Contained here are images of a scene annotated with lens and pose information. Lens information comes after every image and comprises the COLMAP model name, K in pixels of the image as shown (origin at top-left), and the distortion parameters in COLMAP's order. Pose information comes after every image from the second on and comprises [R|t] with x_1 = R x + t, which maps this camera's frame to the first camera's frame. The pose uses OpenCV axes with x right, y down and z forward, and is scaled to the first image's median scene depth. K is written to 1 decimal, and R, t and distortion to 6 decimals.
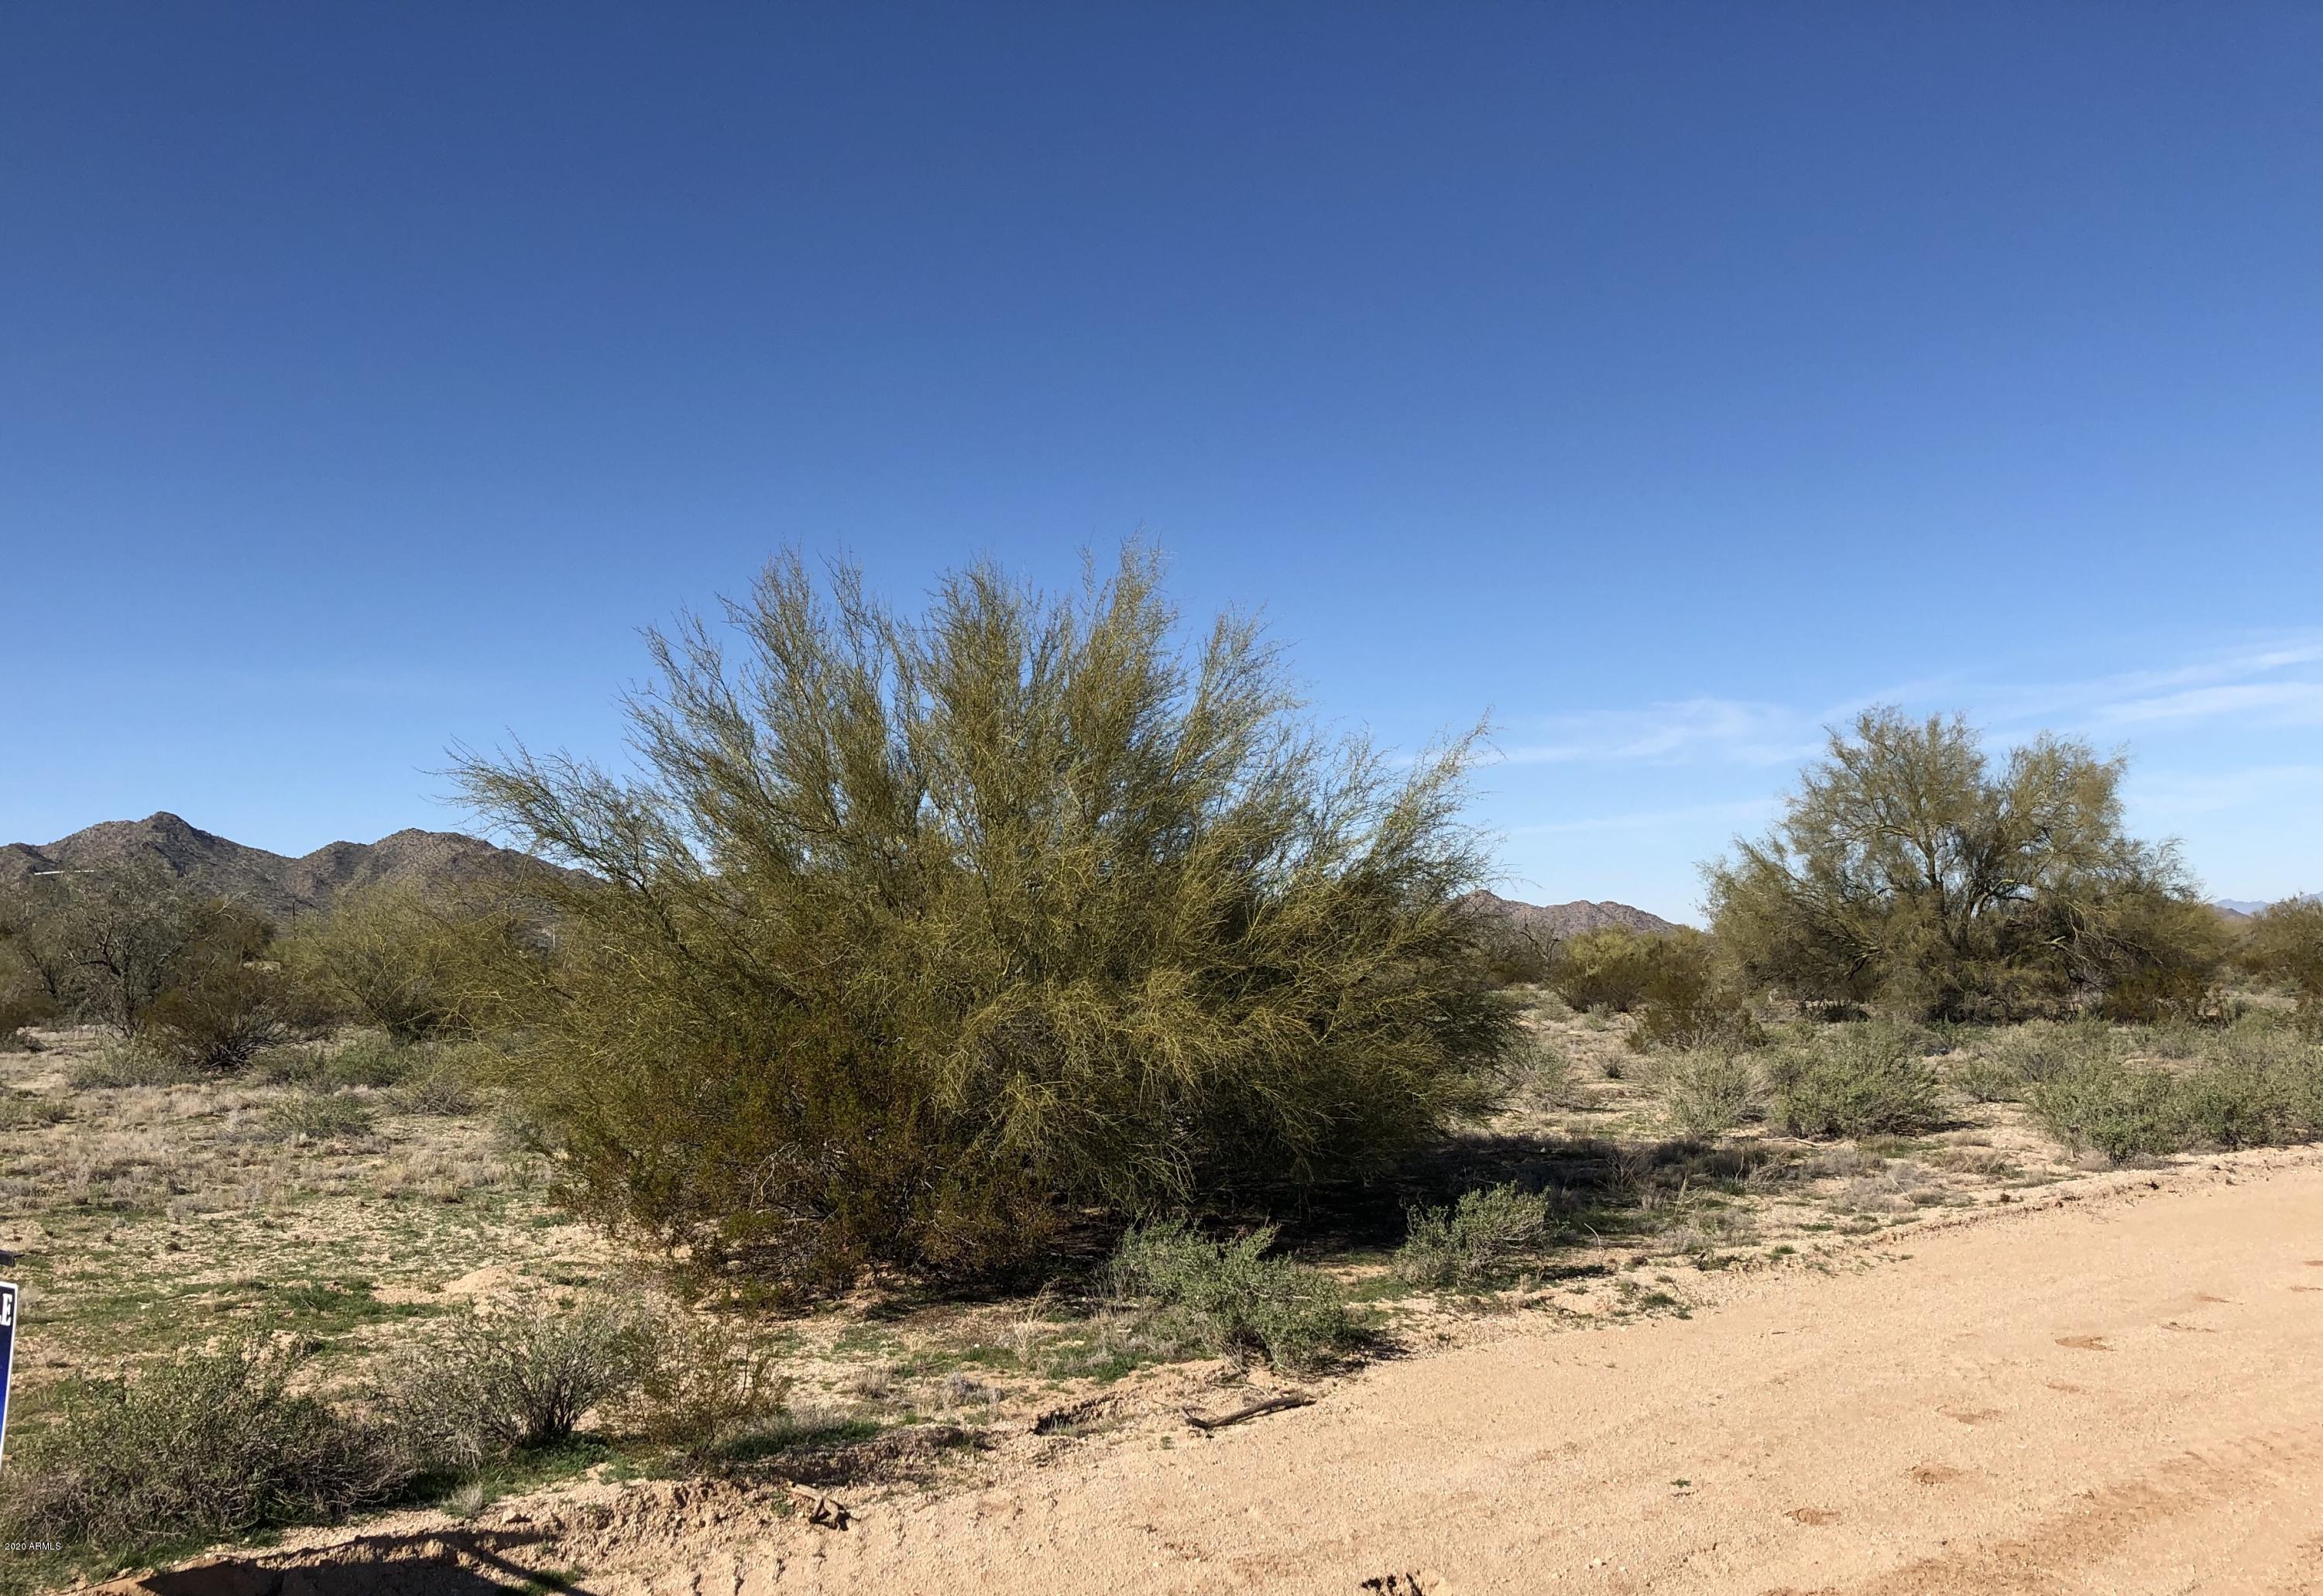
lens RADIAL K [[1954.5, 0, 1312.7], [0, 1954.5, 853.6], [0, 0, 1]] dist [-0.011148, 0.000596]
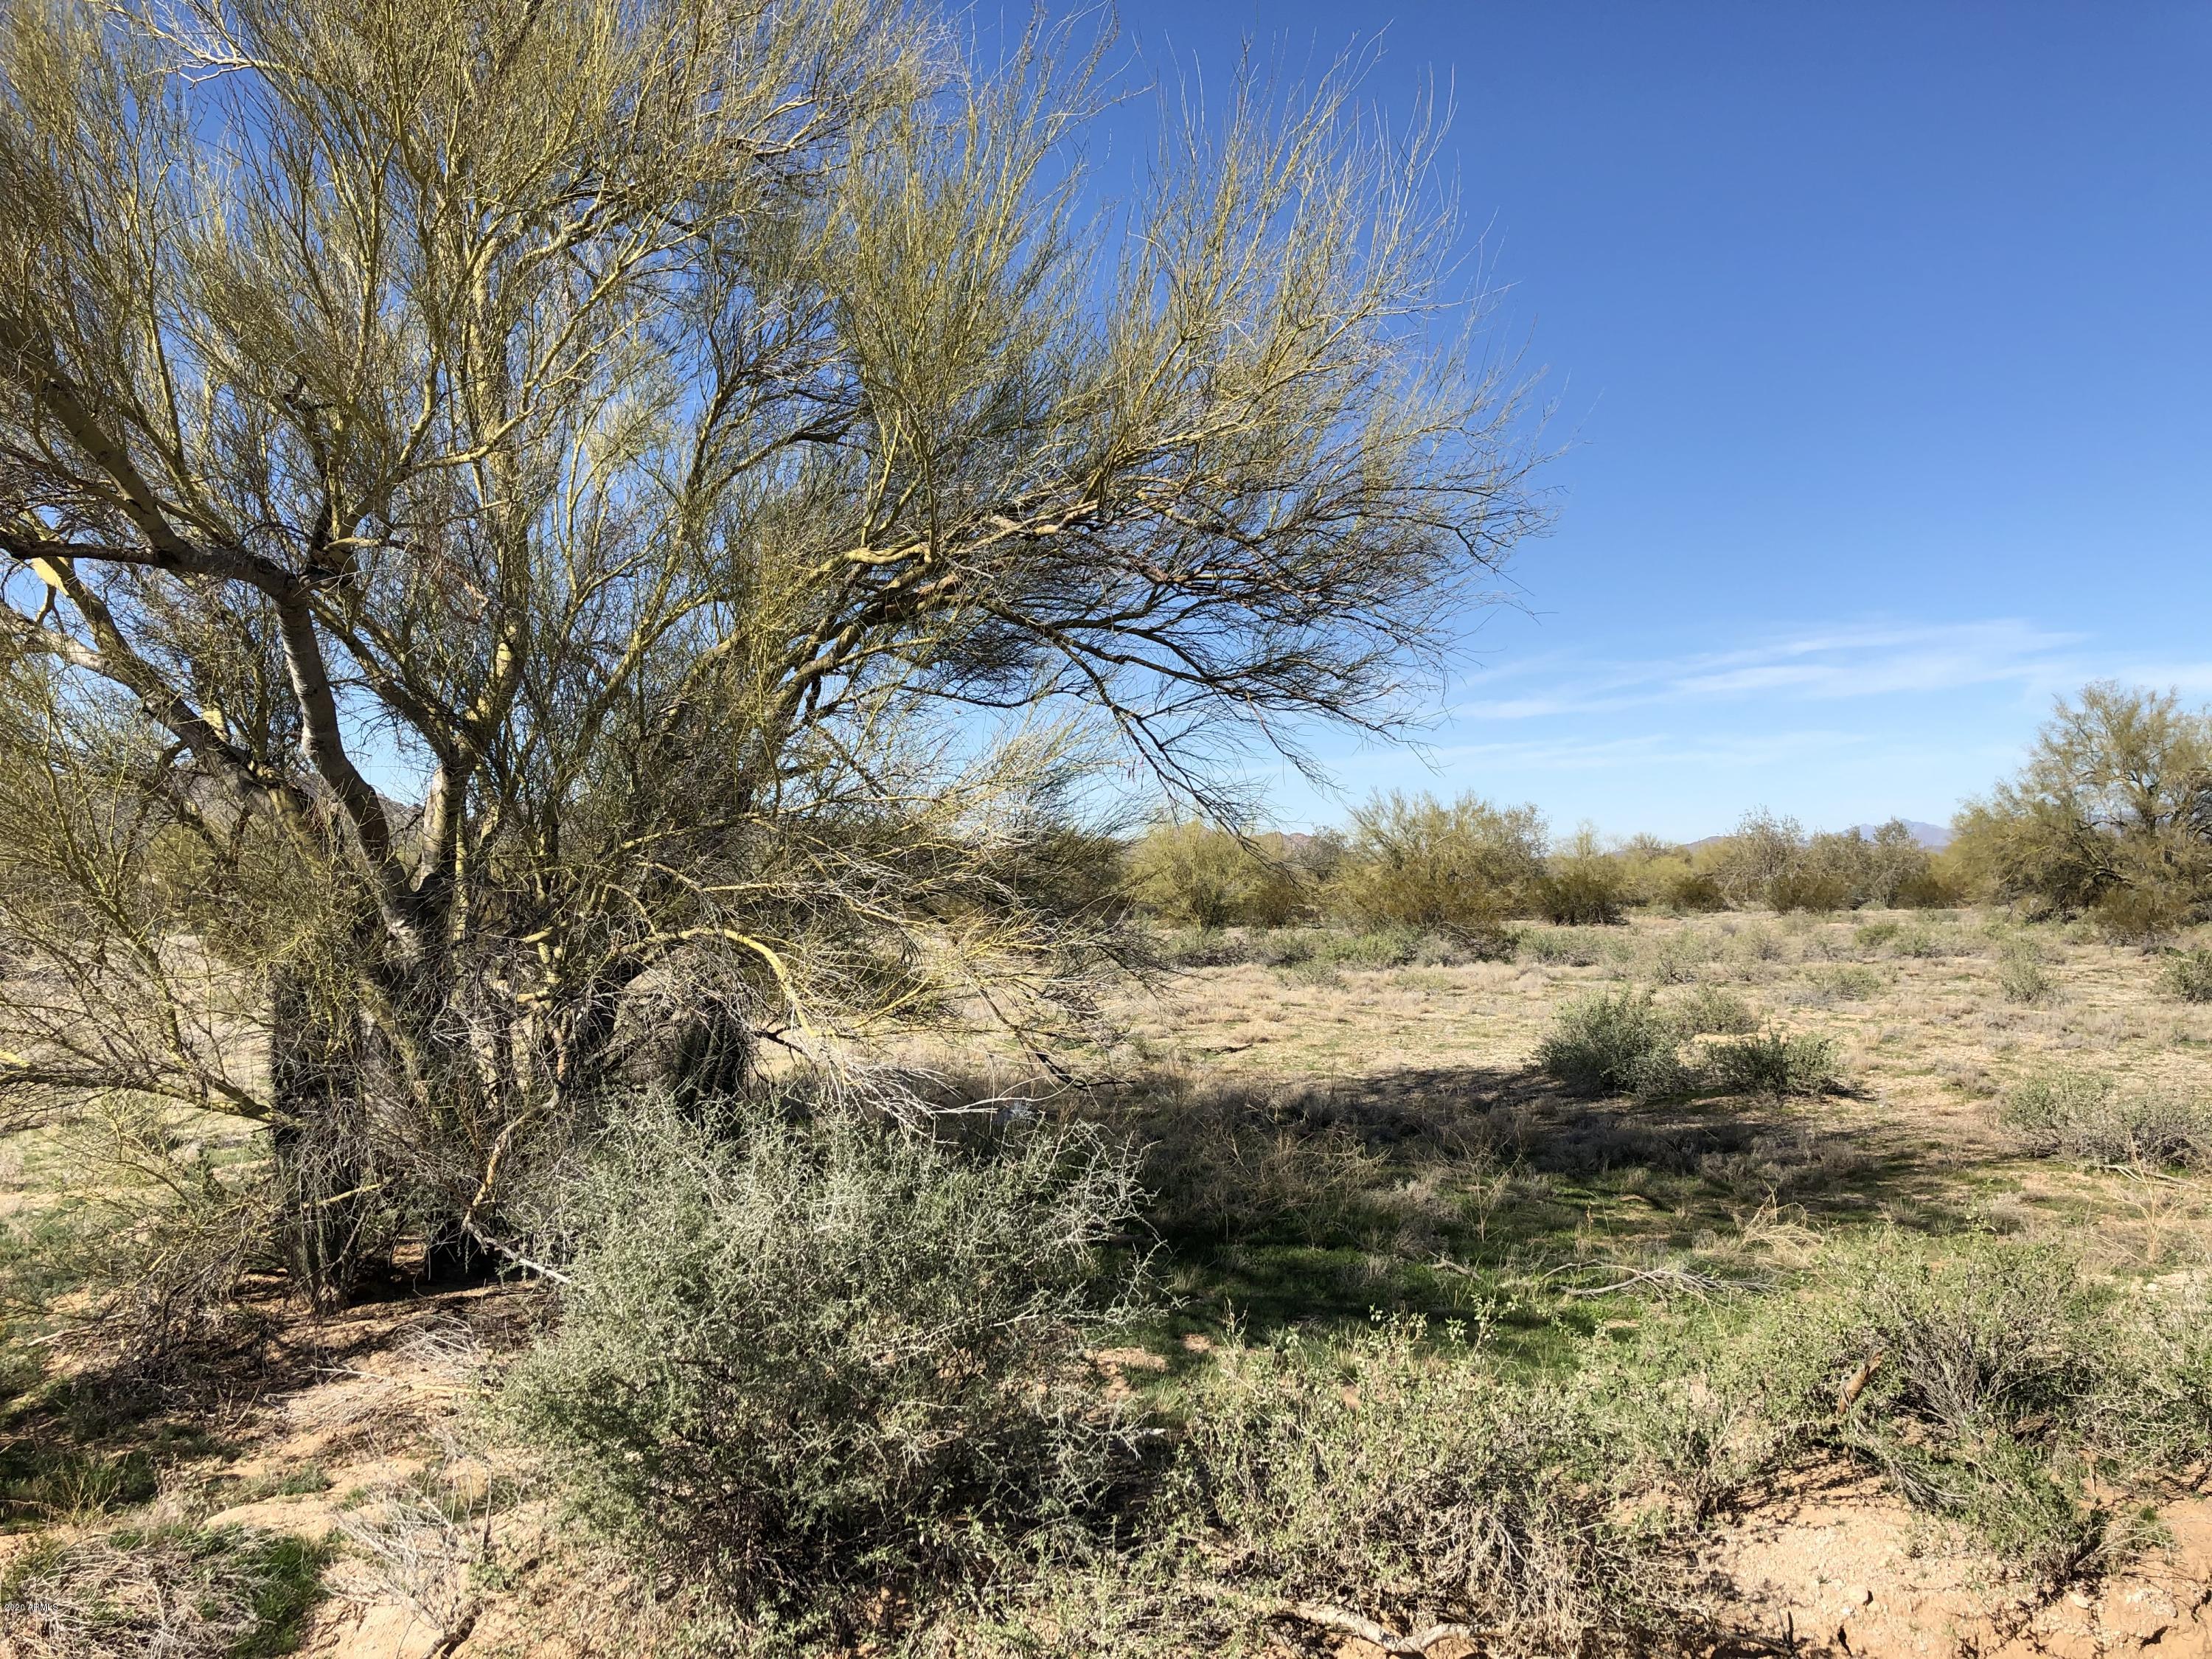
lens RADIAL K [[1785.3, 0, 1097.8], [0, 1785.3, 827.4], [0, 0, 1]] dist [0.010348, -0.042756]
pose [[0.977443, 0.009543, 0.210982, -0.169167], [-0.013335, 0.999774, 0.016559, 0.003508], [-0.210776, -0.018999, 0.977350, -0.026048]]
